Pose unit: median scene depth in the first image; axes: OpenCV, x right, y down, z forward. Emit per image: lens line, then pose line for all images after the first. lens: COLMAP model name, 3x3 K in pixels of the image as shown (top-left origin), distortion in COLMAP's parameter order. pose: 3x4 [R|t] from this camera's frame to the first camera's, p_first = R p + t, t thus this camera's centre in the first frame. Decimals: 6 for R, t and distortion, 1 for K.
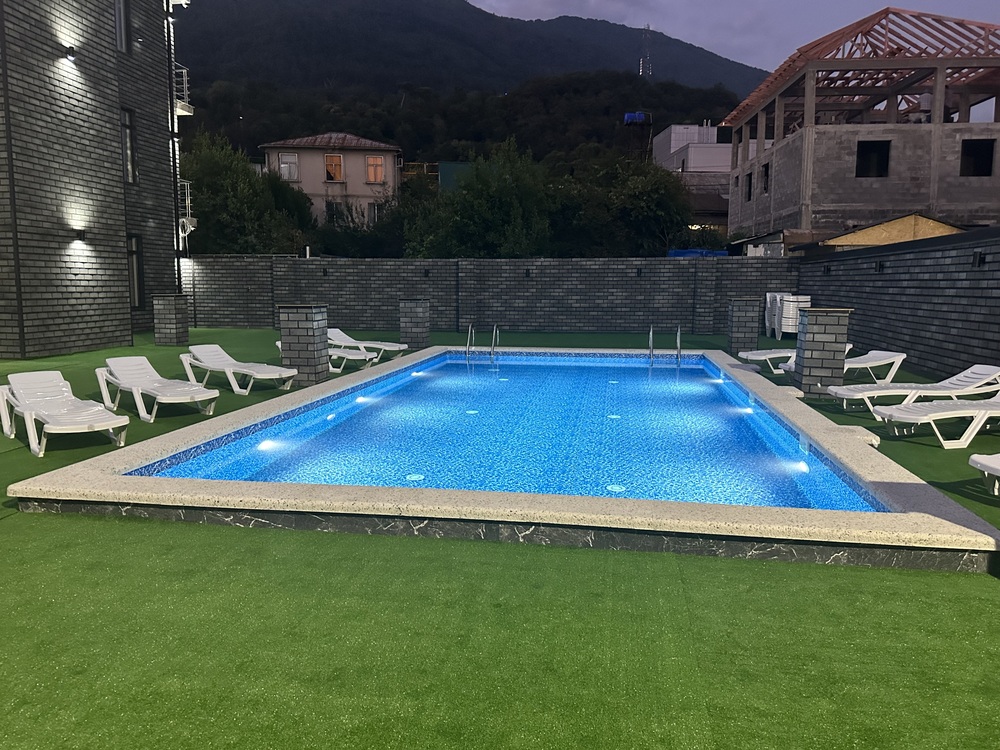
lens RADIAL K [[744.8, 0, 500.0], [0, 744.8, 375.0], [0, 0, 1]] dist [0.000961, -0.007936]
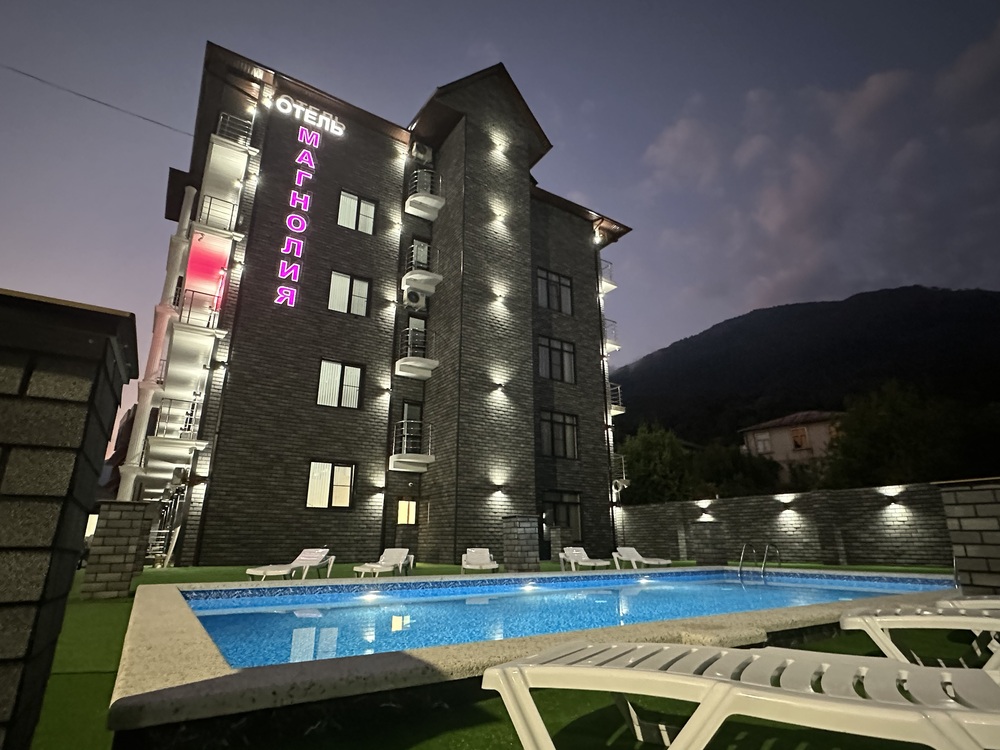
lens RADIAL K [[526.5, 0, 500.0], [0, 526.5, 375.0], [0, 0, 1]] dist [-0.001358, 0.000096]
pose [[0.667813, -0.231595, -0.707382, 0.212915], [-0.087200, 0.919475, -0.383357, 0.019263], [0.739203, 0.317694, 0.593842, 0.148756]]
